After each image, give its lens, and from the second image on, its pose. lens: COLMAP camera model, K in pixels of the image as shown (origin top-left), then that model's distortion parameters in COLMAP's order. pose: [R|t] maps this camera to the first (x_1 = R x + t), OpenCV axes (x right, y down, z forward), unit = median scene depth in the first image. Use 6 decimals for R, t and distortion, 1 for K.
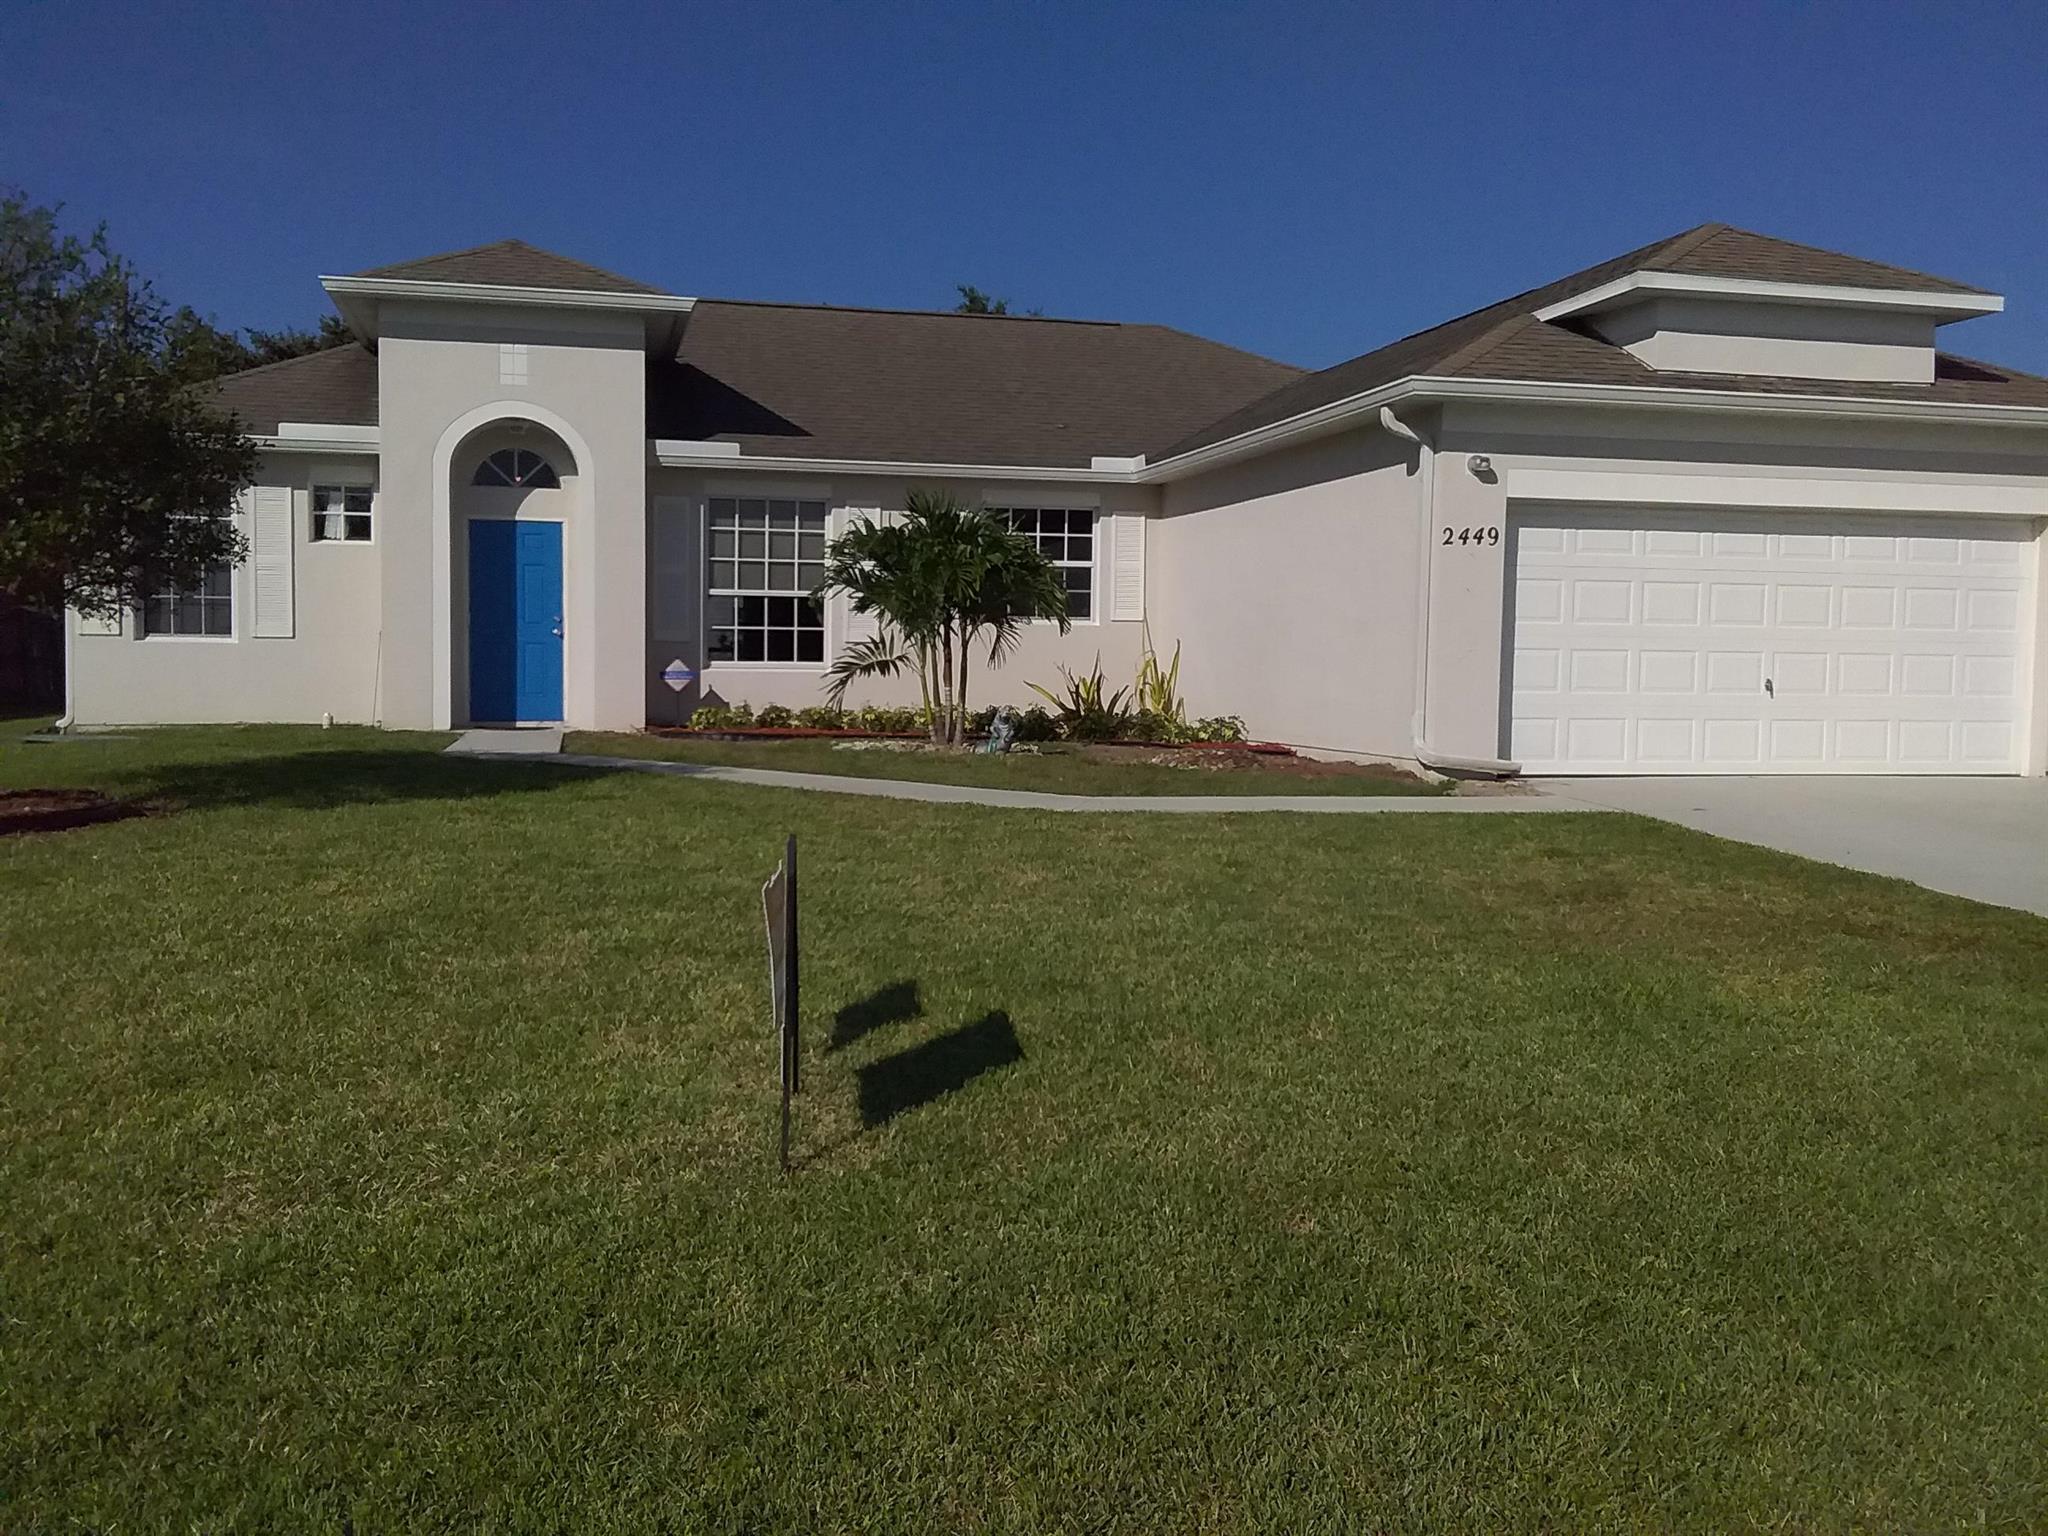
lens RADIAL K [[1932.5, 0, 1024.0], [0, 1932.5, 768.0], [0, 0, 1]] dist [0.073844, -0.131367]
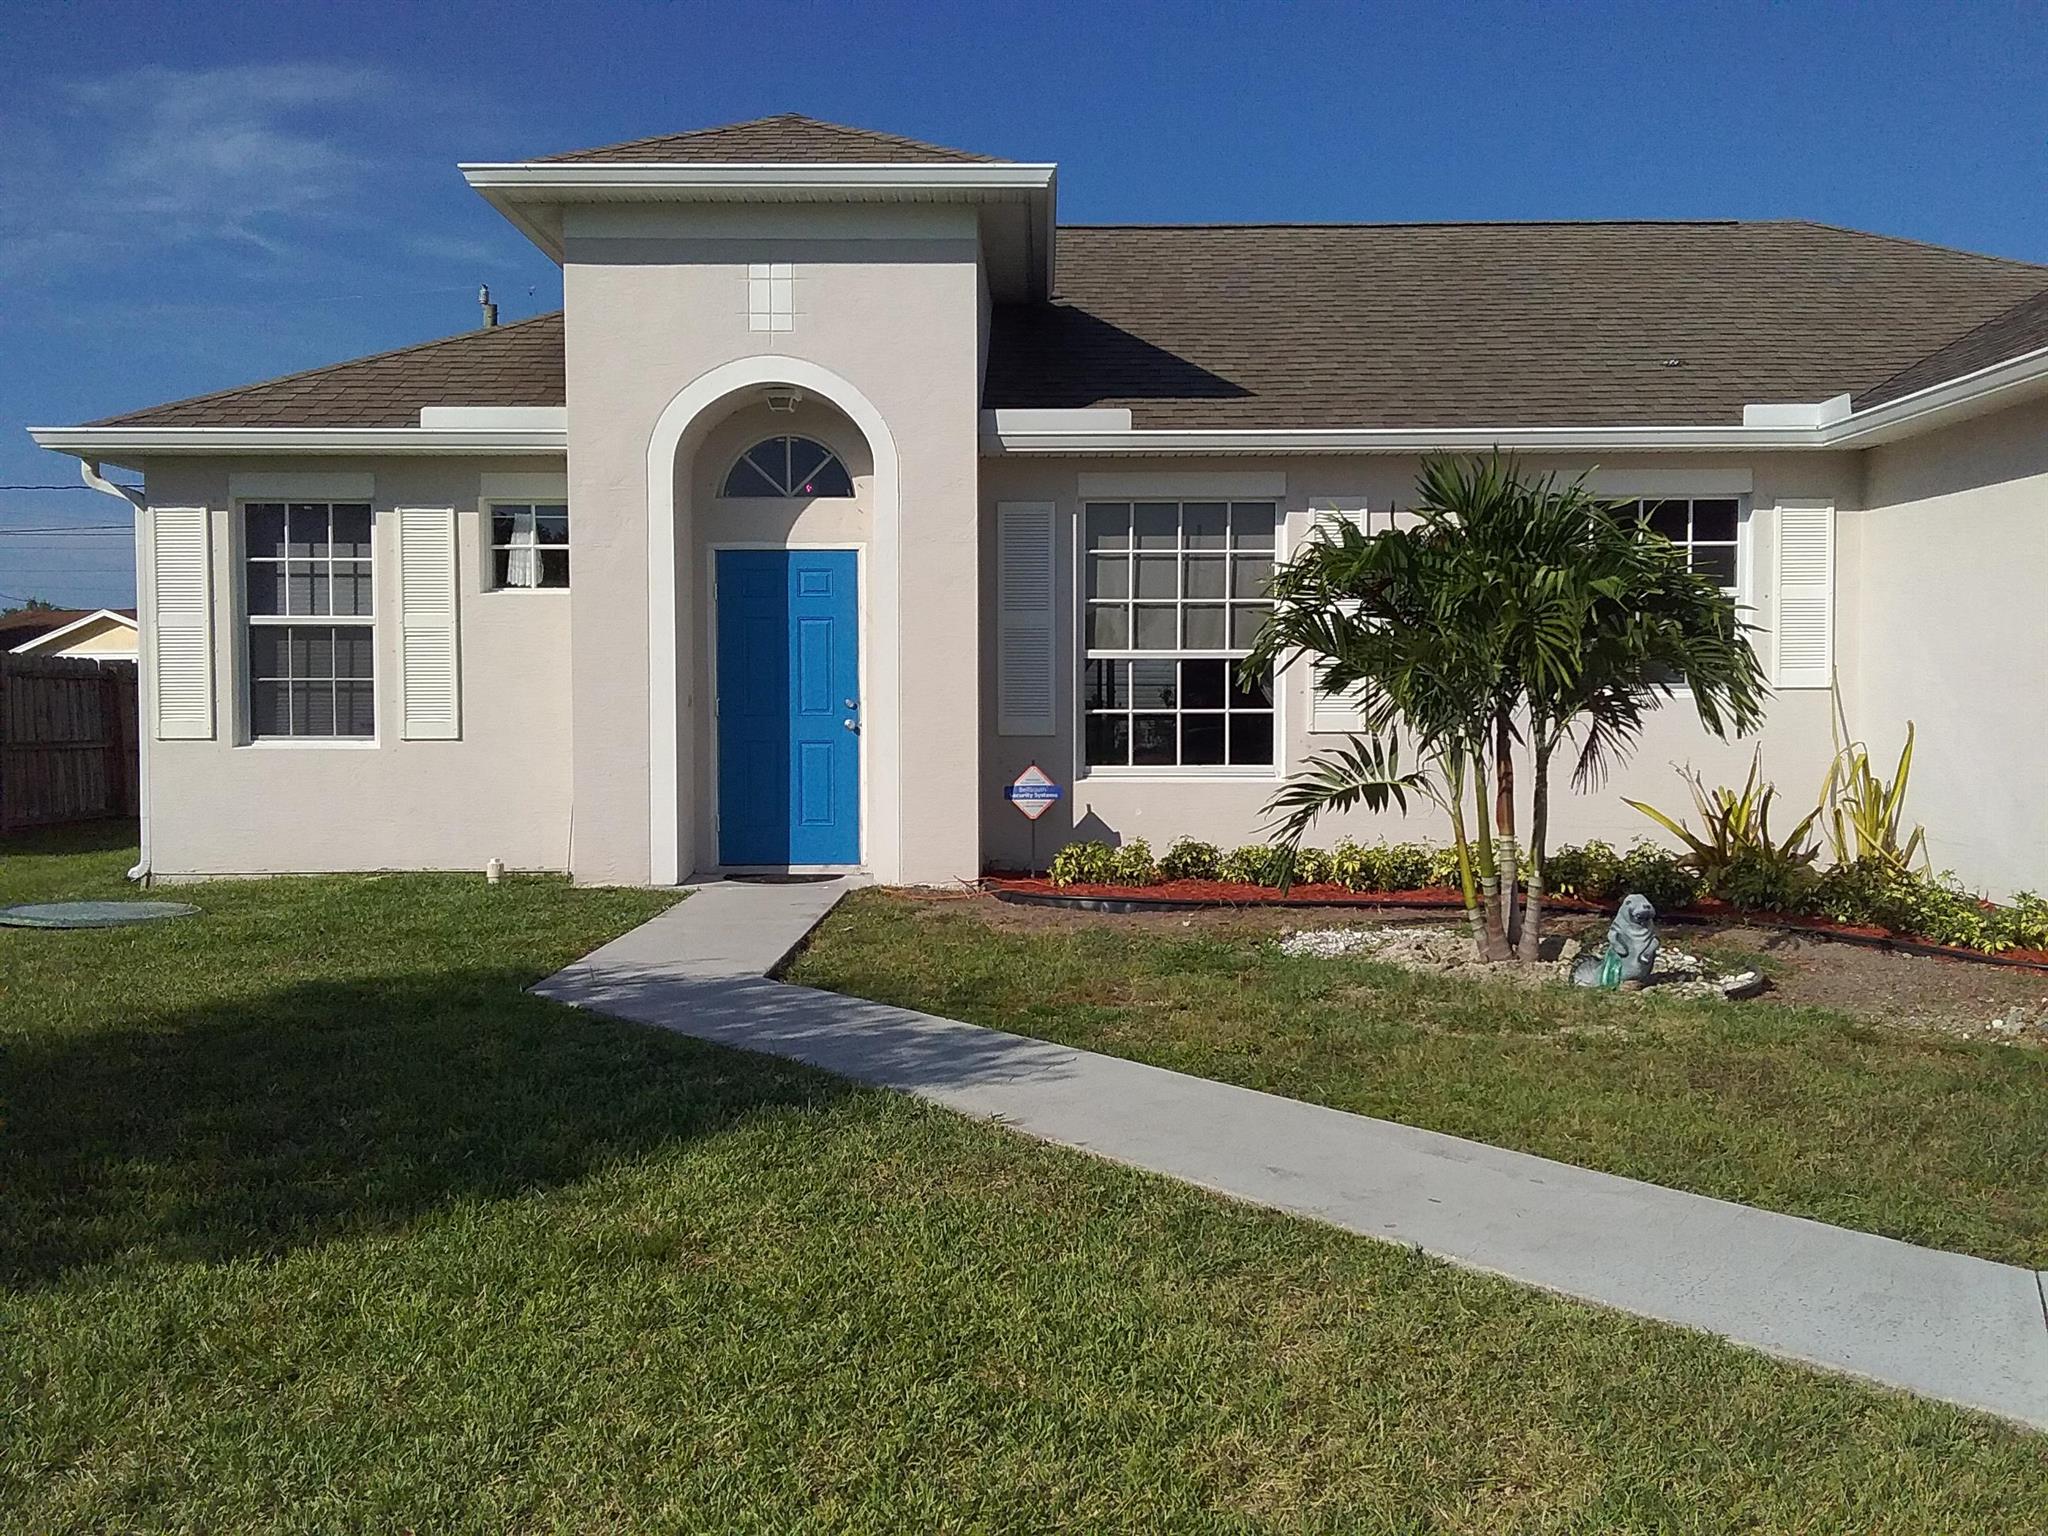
lens RADIAL K [[1932.5, 0, 1024.0], [0, 1932.5, 768.0], [0, 0, 1]] dist [0.073844, -0.131367]
pose [[0.970407, -0.004486, -0.241433, -0.034476], [0.000308, 0.999850, -0.017341, -0.045582], [0.241474, 0.016753, 0.970263, 0.411048]]
